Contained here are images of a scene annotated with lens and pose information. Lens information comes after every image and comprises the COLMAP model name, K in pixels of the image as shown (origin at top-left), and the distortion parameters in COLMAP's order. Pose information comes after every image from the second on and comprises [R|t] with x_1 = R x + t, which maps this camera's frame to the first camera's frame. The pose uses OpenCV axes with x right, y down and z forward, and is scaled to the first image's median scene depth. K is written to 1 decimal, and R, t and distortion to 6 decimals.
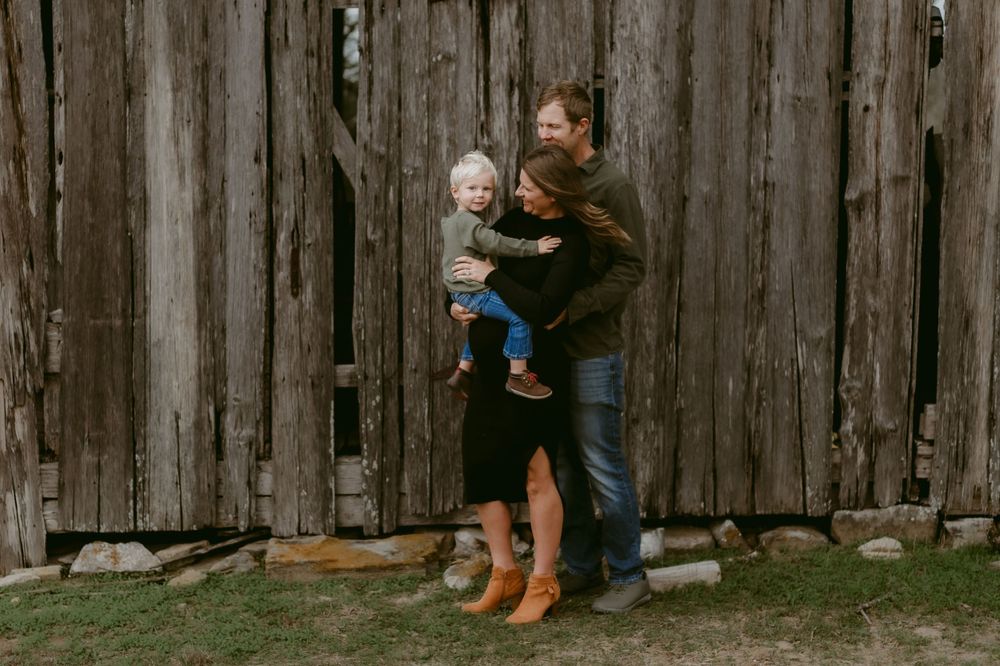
lens RADIAL K [[1766.9, 0, 445.5], [0, 1766.9, 332.5], [0, 0, 1]] dist [0.005408, 0.000000]
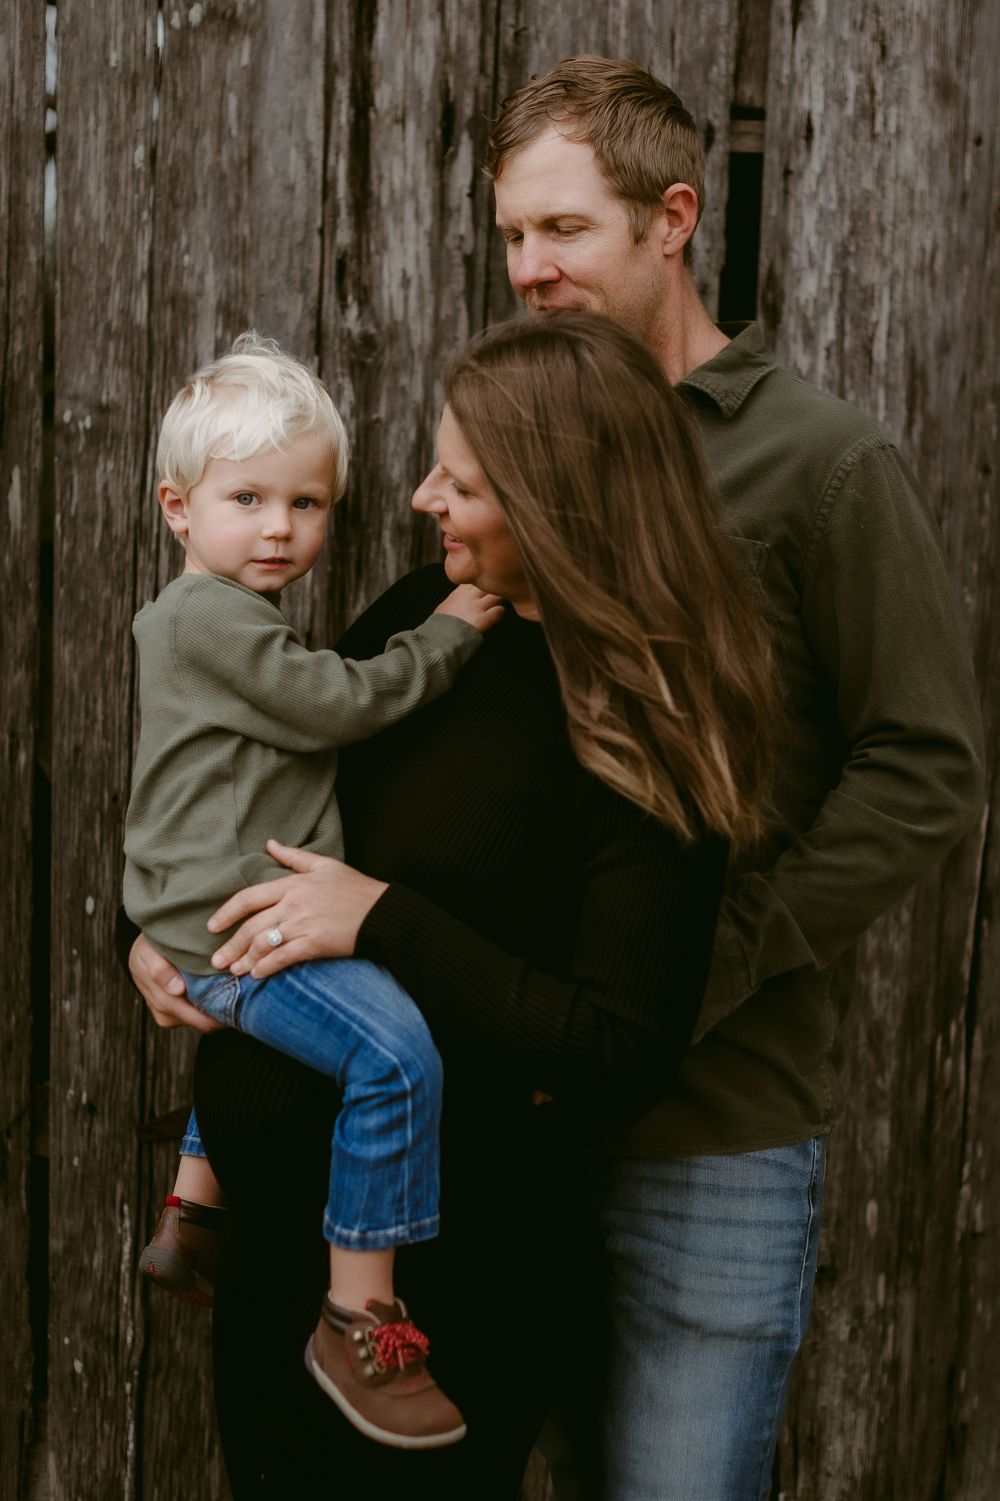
lens RADIAL K [[2652.1, 0, 452.4], [0, 2652.1, 767.4], [0, 0, 1]] dist [0.005408, 0.000000]
pose [[0.992324, 0.016210, 0.122602, -0.012628], [-0.018695, 0.999642, 0.019143, -0.044607], [-0.122247, -0.021288, 0.992271, 0.570958]]
